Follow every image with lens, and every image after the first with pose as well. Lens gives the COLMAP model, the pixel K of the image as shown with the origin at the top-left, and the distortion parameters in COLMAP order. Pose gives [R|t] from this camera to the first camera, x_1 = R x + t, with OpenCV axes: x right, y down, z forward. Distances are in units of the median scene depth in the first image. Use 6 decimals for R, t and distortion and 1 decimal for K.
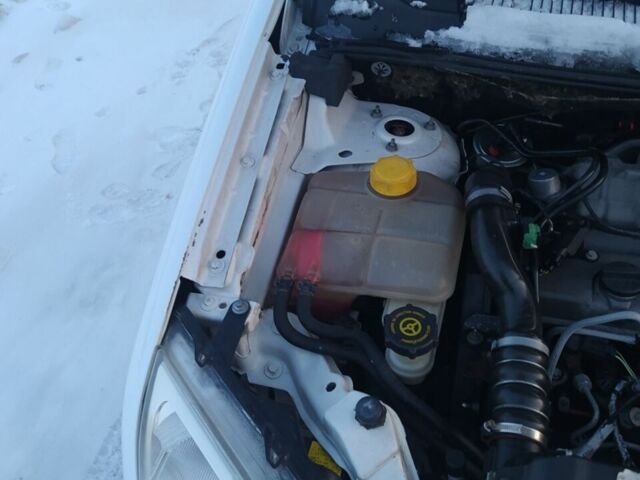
lens RADIAL K [[649.0, 0, 320.0], [0, 649.0, 240.0], [0, 0, 1]] dist [0.107829, -0.004682]
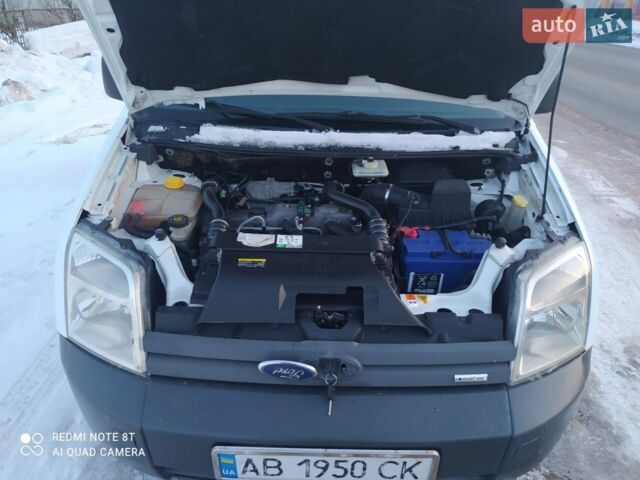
lens RADIAL K [[490.5, 0, 320.0], [0, 490.5, 240.0], [0, 0, 1]] dist [0.012564, 0.007337]
pose [[0.949693, -0.020878, 0.312486, 0.048762], [0.112125, 0.954304, -0.277006, 0.663963], [-0.292423, 0.298108, 0.908637, -0.786333]]
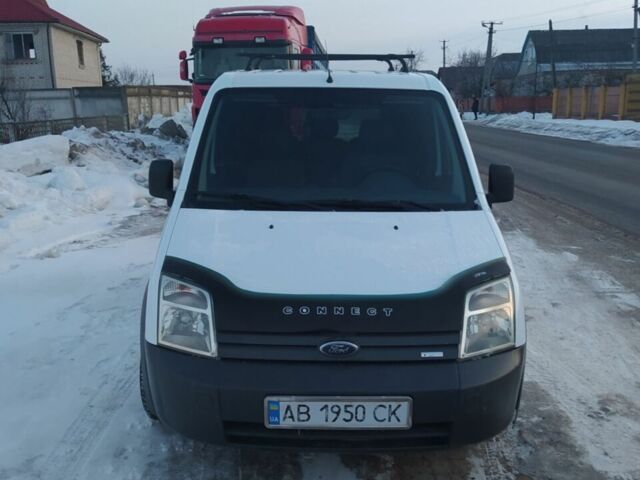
lens RADIAL K [[649.0, 0, 320.0], [0, 649.0, 240.0], [0, 0, 1]] dist [0.107829, -0.004682]
pose [[0.946478, 0.039267, 0.320372, -0.468084], [0.135535, 0.852471, -0.504899, 1.580696], [-0.292934, 0.521297, 0.801523, -1.844460]]
